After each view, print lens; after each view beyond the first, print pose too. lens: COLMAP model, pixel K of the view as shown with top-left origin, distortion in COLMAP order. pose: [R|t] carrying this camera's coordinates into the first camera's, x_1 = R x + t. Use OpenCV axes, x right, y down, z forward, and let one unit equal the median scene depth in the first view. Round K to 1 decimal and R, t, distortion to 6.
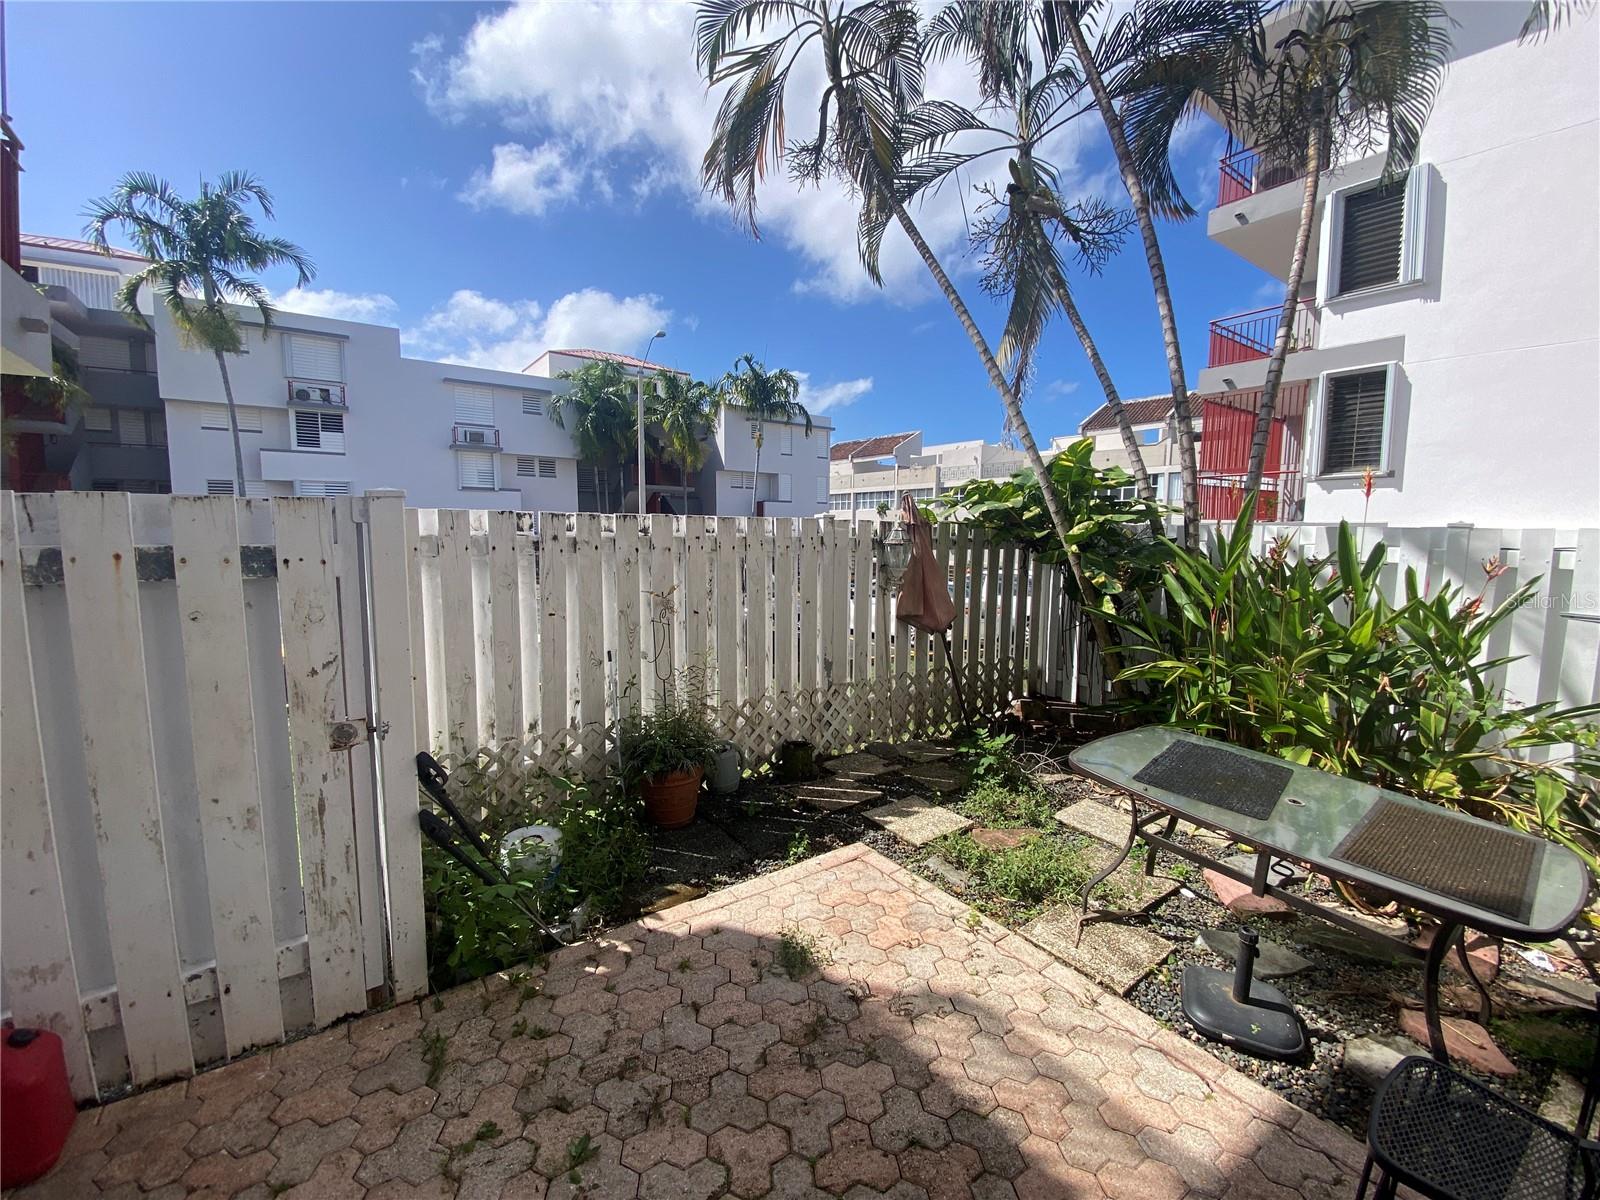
lens RADIAL K [[654.0, 0, 795.5], [0, 654.0, 603.7], [0, 0, 1]] dist [0.013377, -0.003146]
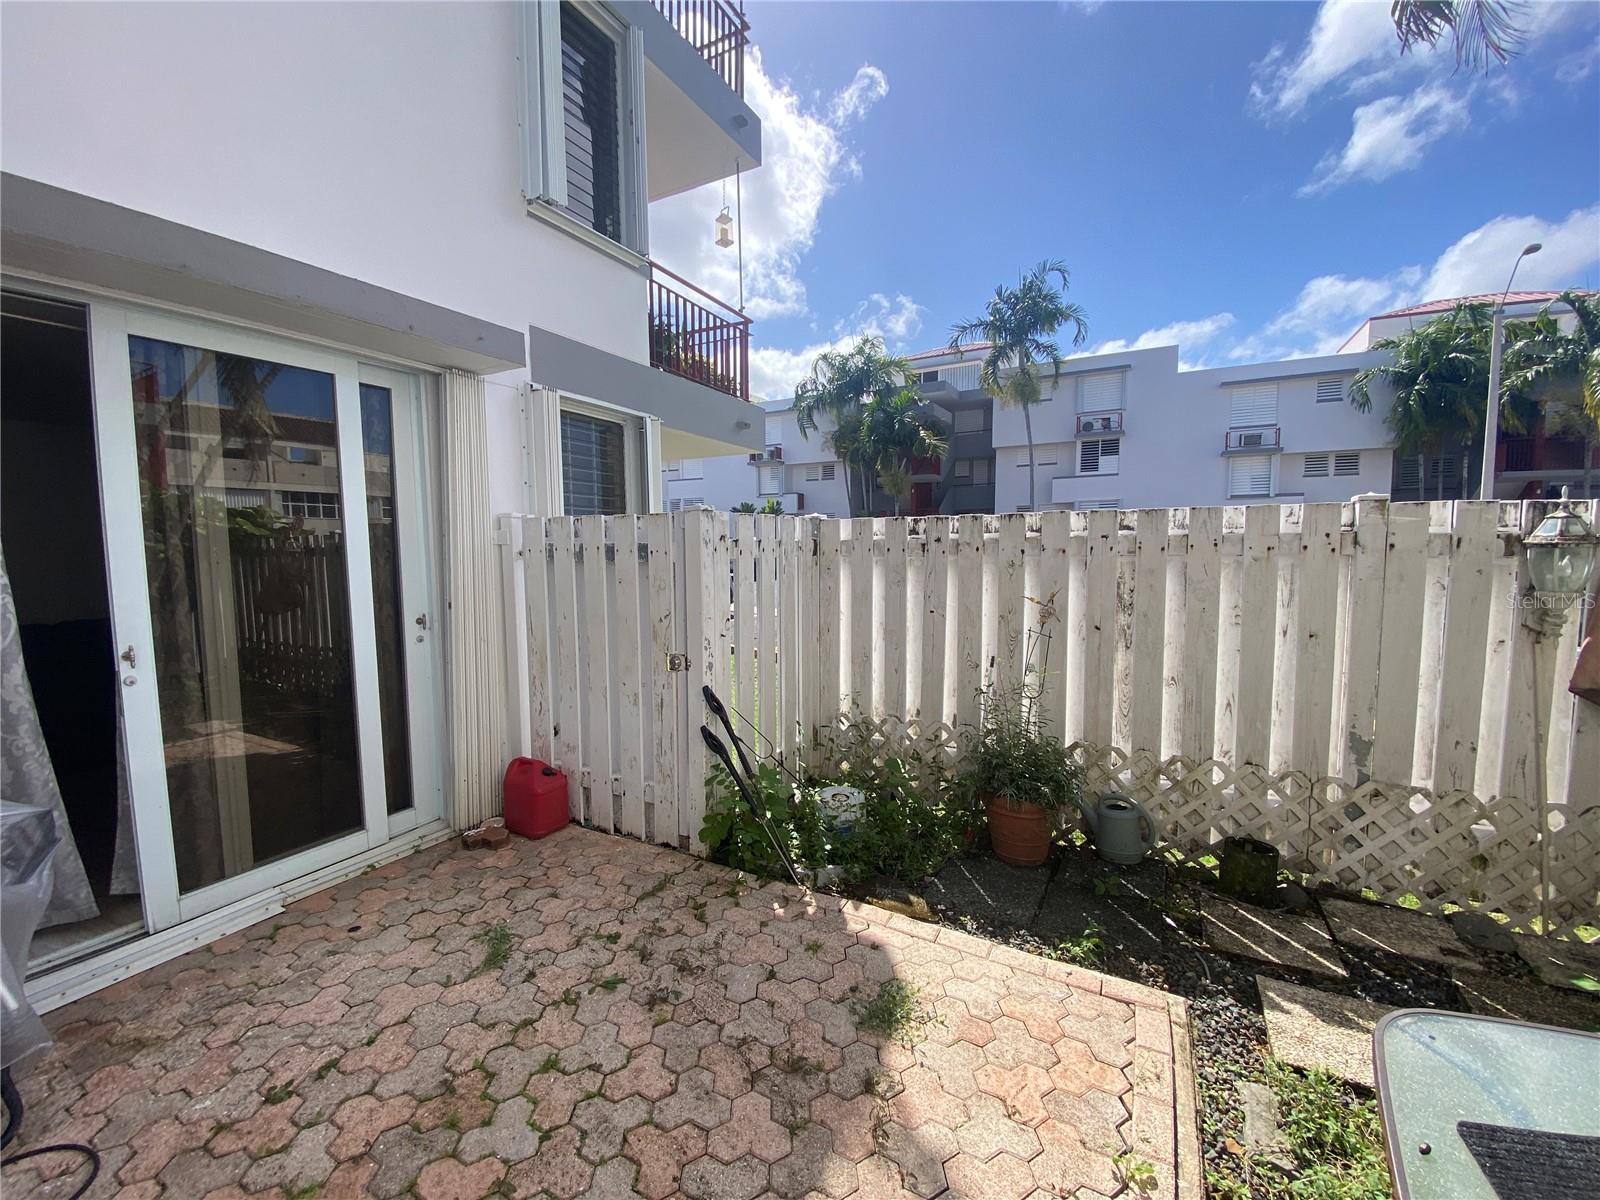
lens RADIAL K [[654.0, 0, 793.5], [0, 654.0, 592.1], [0, 0, 1]] dist [0.013377, -0.003146]
pose [[0.440453, 0.059188, -0.895823, 0.400375], [-0.093570, 0.995417, 0.019762, -0.012708], [0.892886, 0.075118, 0.443972, 0.267147]]
